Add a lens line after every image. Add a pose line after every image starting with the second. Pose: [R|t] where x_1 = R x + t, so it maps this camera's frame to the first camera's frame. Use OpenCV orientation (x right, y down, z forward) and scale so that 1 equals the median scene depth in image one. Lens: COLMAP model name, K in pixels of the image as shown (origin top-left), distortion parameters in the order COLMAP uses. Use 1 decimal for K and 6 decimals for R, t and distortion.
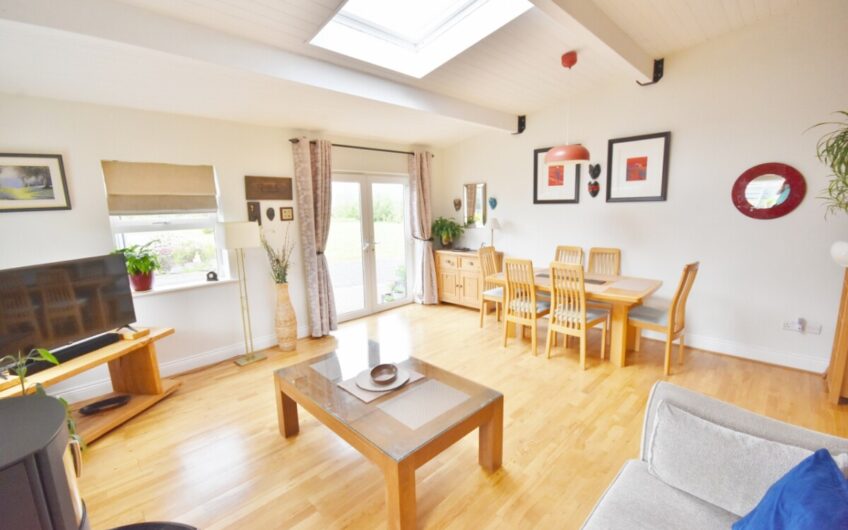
lens RADIAL K [[371.9, 0, 421.2], [0, 371.9, 265.1], [0, 0, 1]] dist [-0.020006, -0.004240]
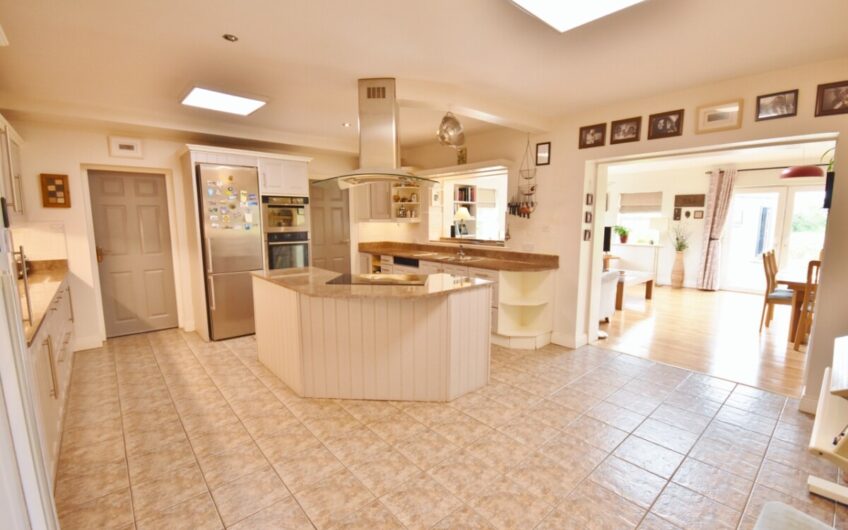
lens RADIAL K [[371.9, 0, 423.4], [0, 371.9, 266.6], [0, 0, 1]] dist [-0.020006, -0.004240]
pose [[-0.069549, 0.155426, -0.985396, 1.512192], [-0.152067, 0.974592, 0.164454, 0.014277], [0.985920, 0.161284, -0.044146, -0.176640]]
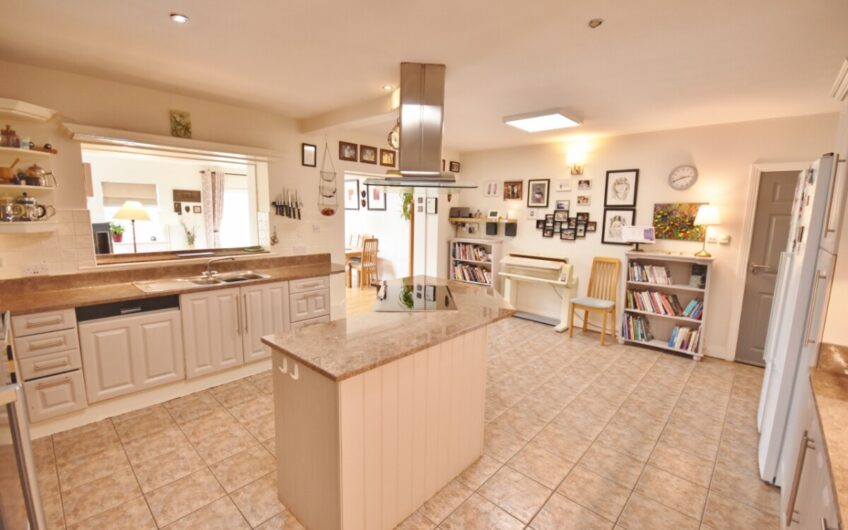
lens RADIAL K [[371.9, 0, 426.1], [0, 371.9, 266.8], [0, 0, 1]] dist [-0.020006, -0.004240]
pose [[0.998090, 0.037041, 0.049442, 0.740892], [-0.036627, 0.999286, -0.009242, 0.132609], [-0.049749, 0.007414, 0.998734, -0.964057]]
